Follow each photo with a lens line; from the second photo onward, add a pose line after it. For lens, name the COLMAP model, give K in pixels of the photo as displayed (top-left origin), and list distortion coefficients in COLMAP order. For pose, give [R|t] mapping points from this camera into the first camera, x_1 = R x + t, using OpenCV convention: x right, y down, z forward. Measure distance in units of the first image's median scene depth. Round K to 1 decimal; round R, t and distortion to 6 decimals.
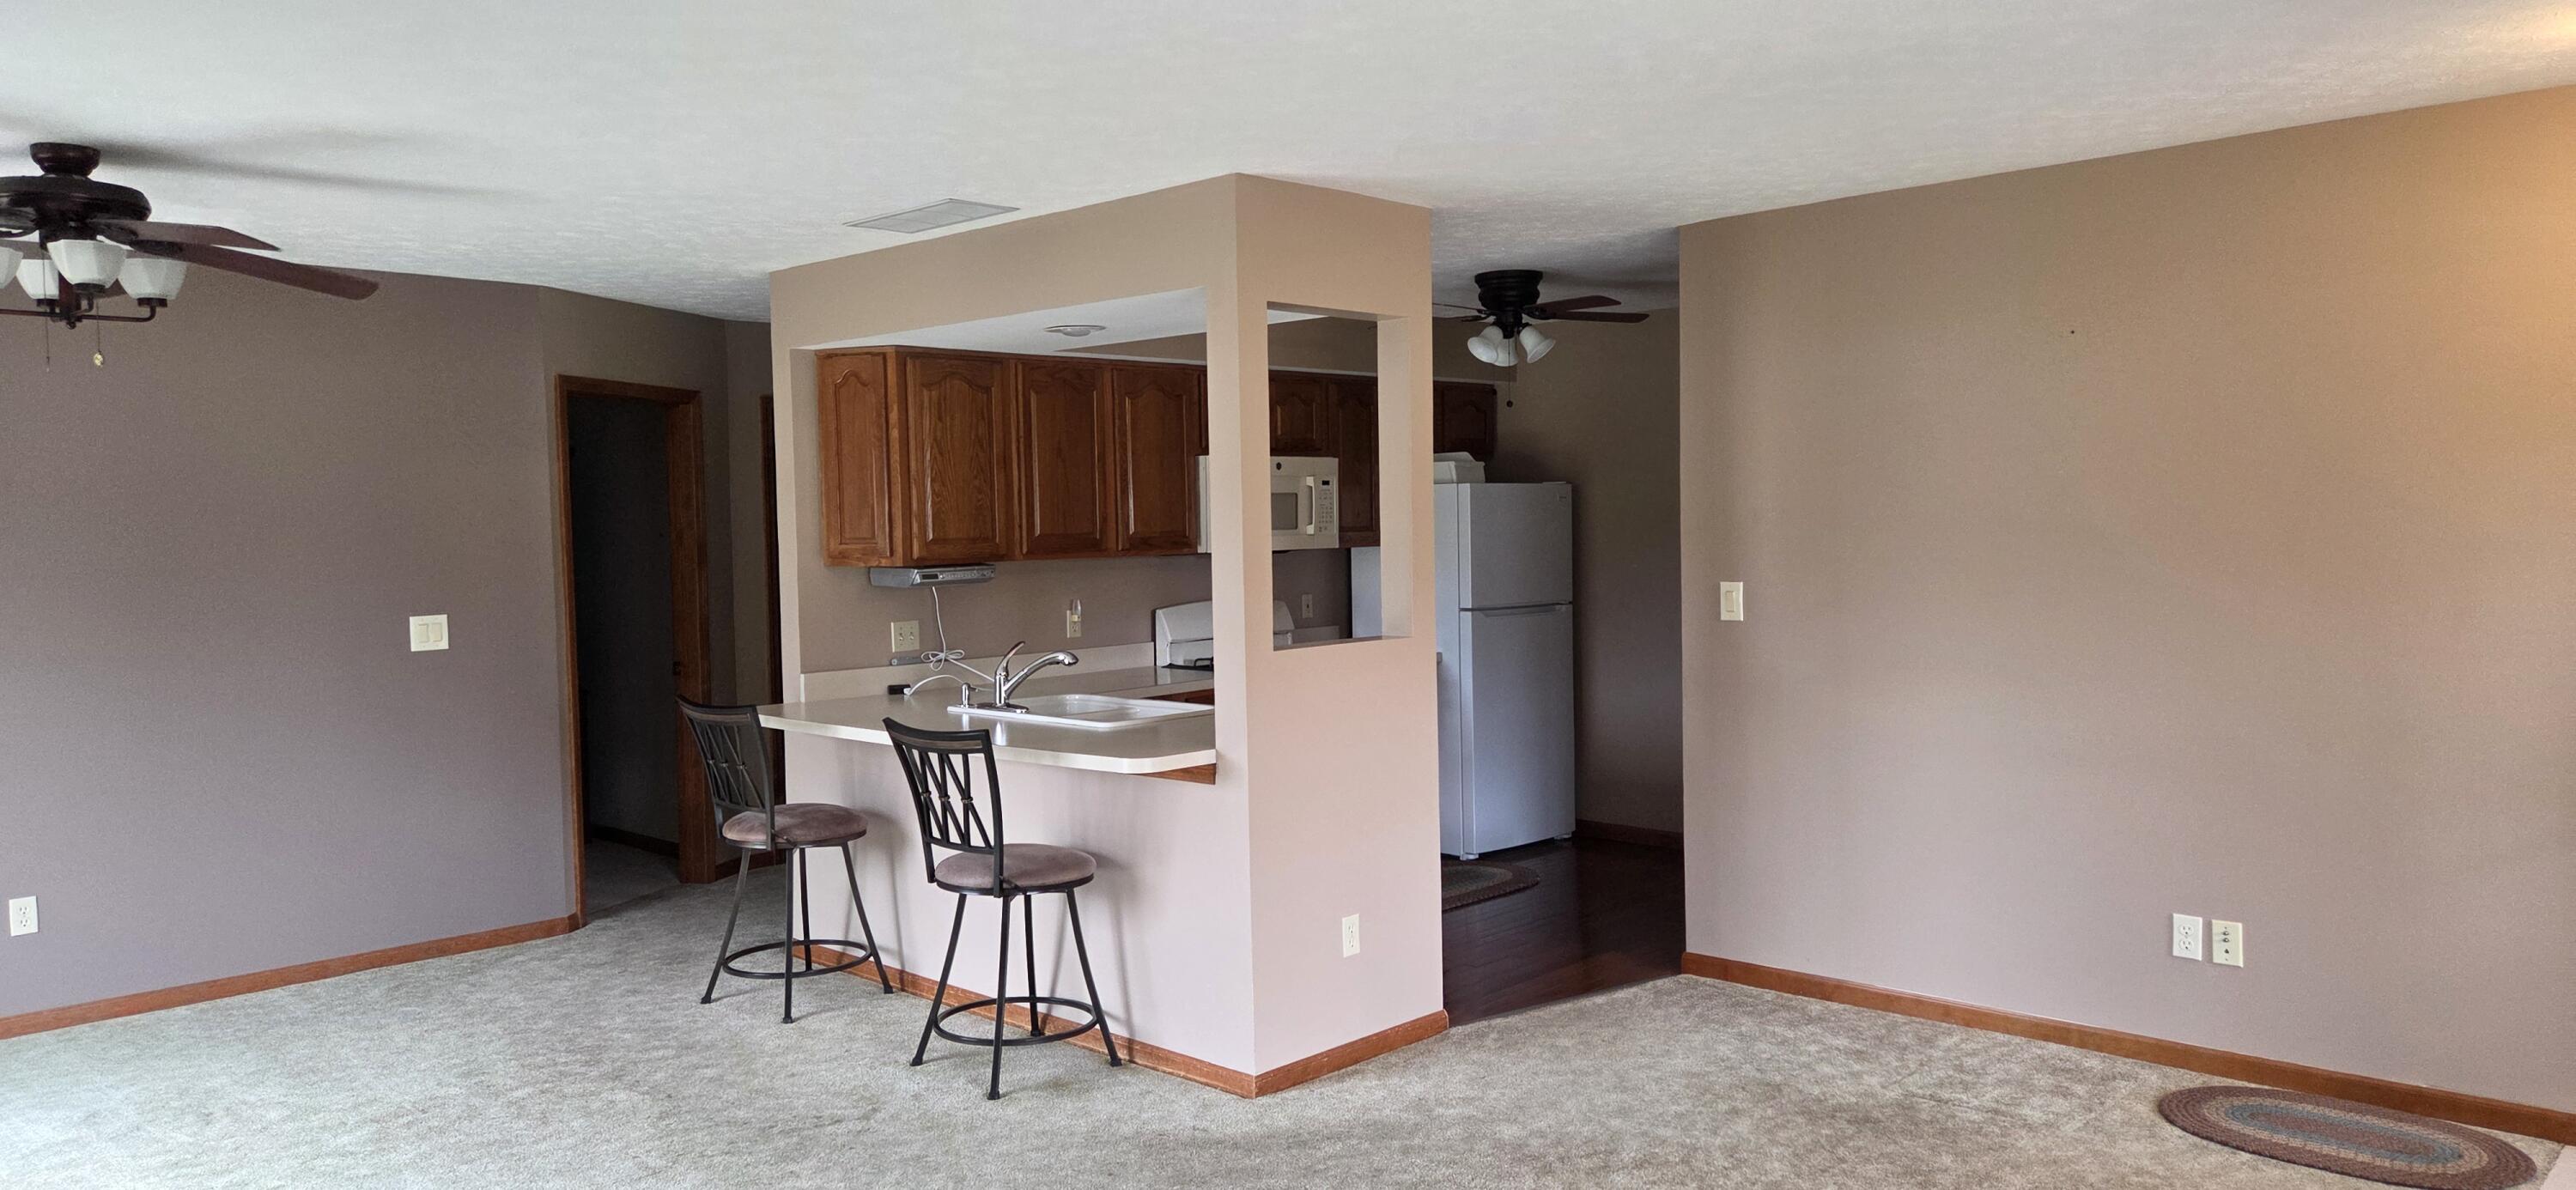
lens RADIAL K [[1733.3, 0, 1293.4], [0, 1733.3, 590.2], [0, 0, 1]] dist [0.027191, -0.009548]
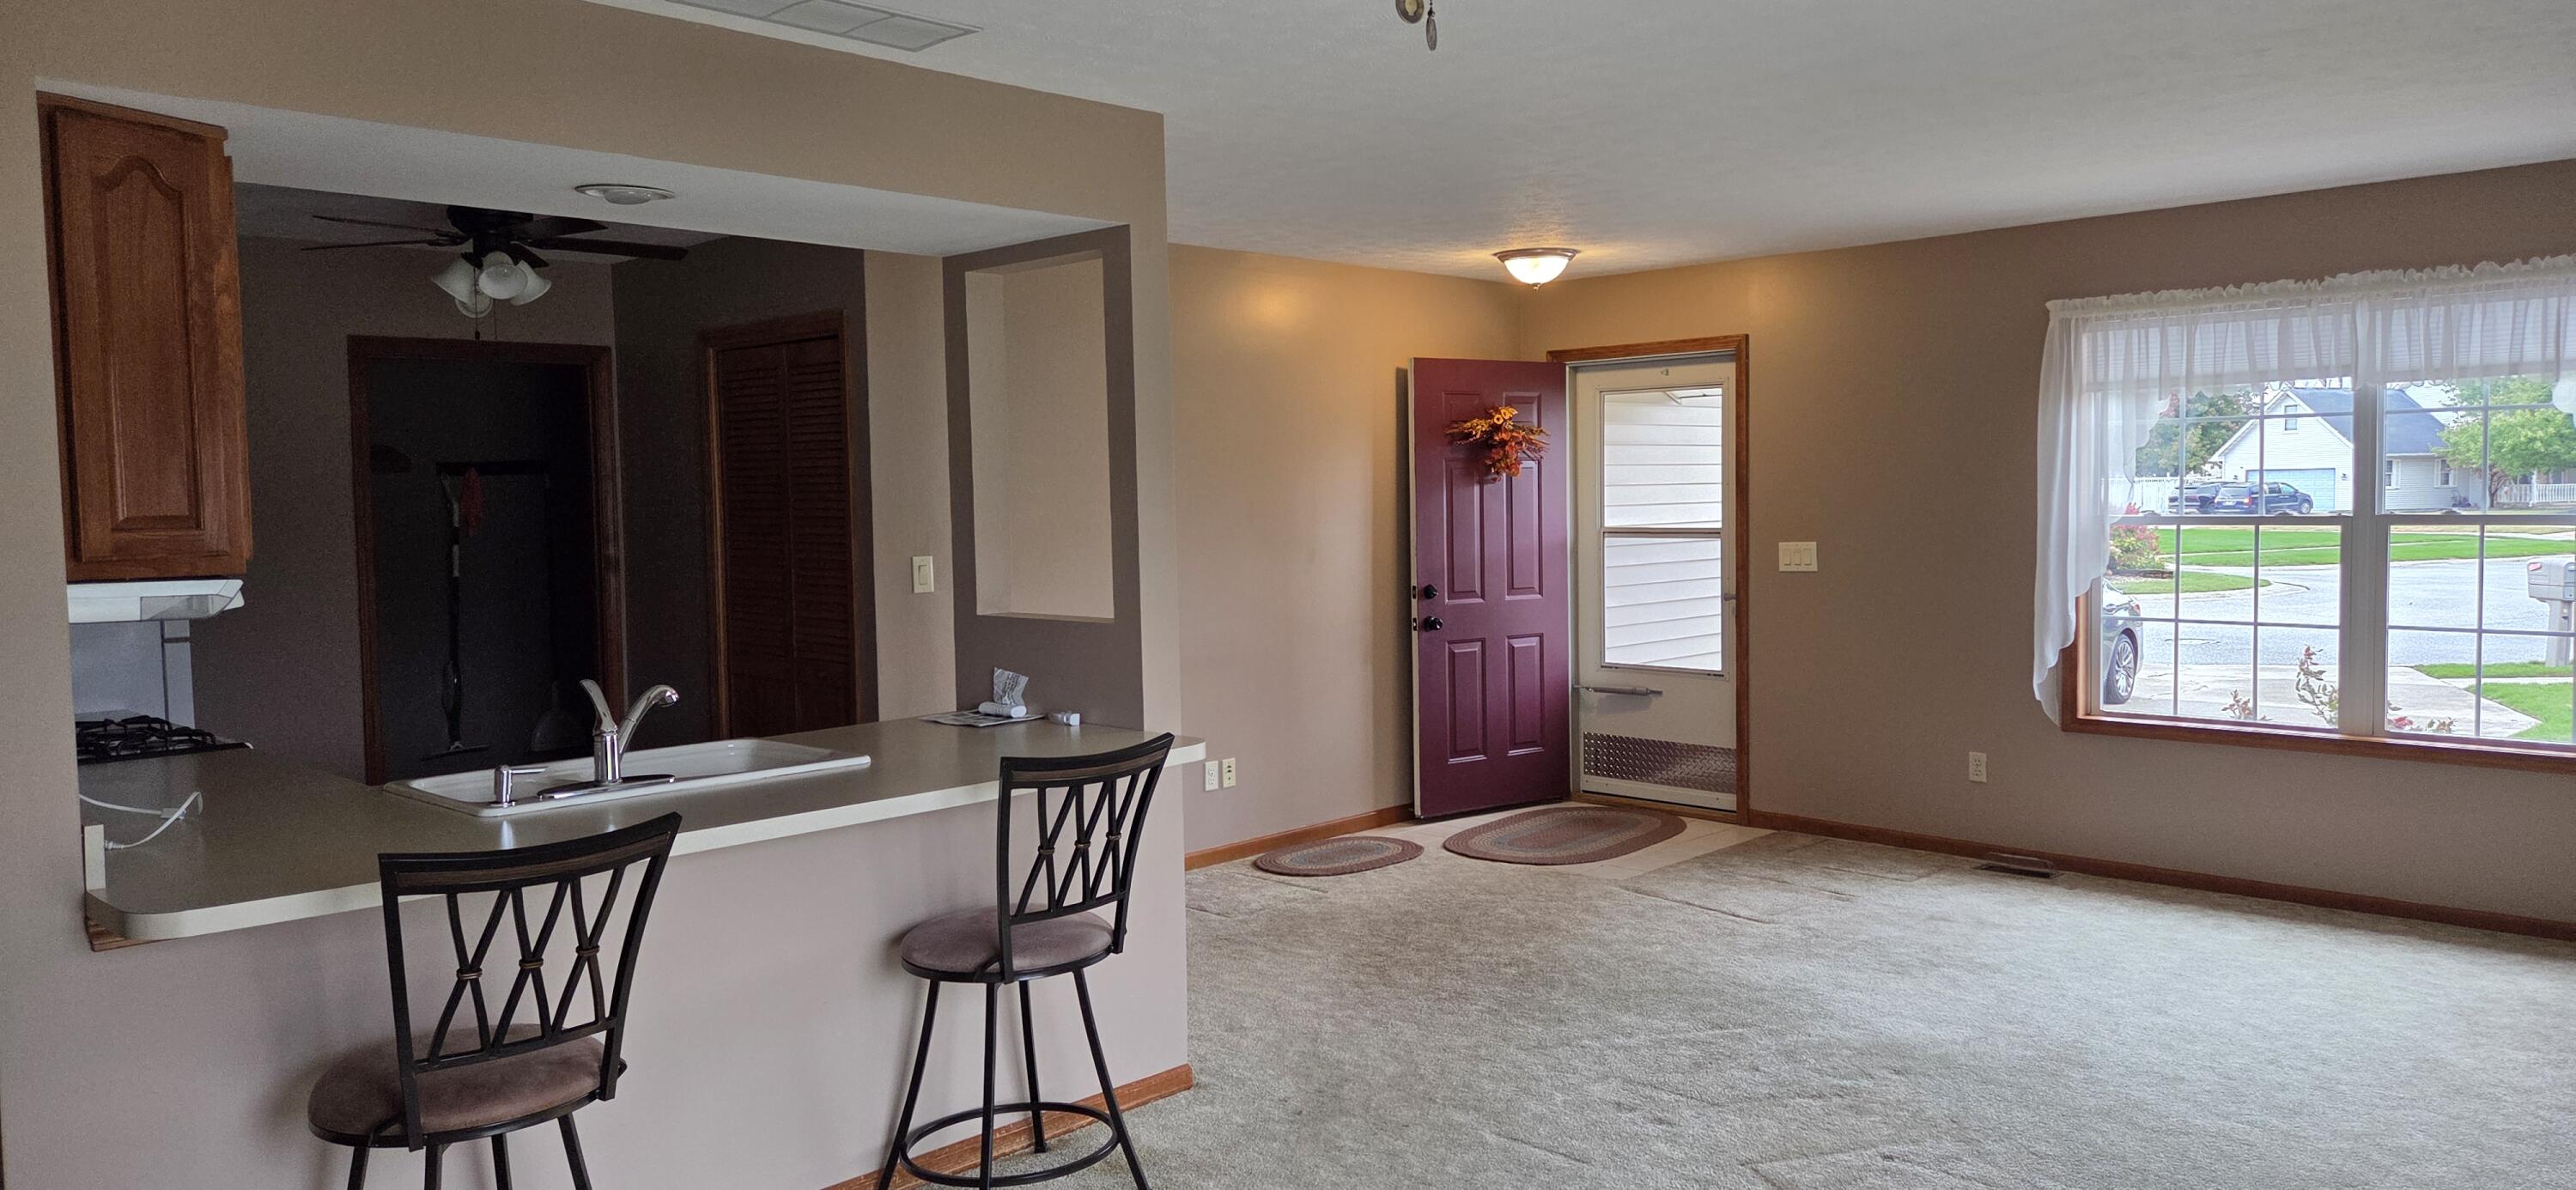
lens RADIAL K [[1733.3, 0, 1293.8], [0, 1733.3, 593.3], [0, 0, 1]] dist [0.027191, -0.009548]
pose [[-0.005174, -0.037288, 0.999291, -0.879427], [0.070788, 0.996784, 0.037561, -0.006399], [-0.997478, 0.070932, -0.002518, 0.849505]]
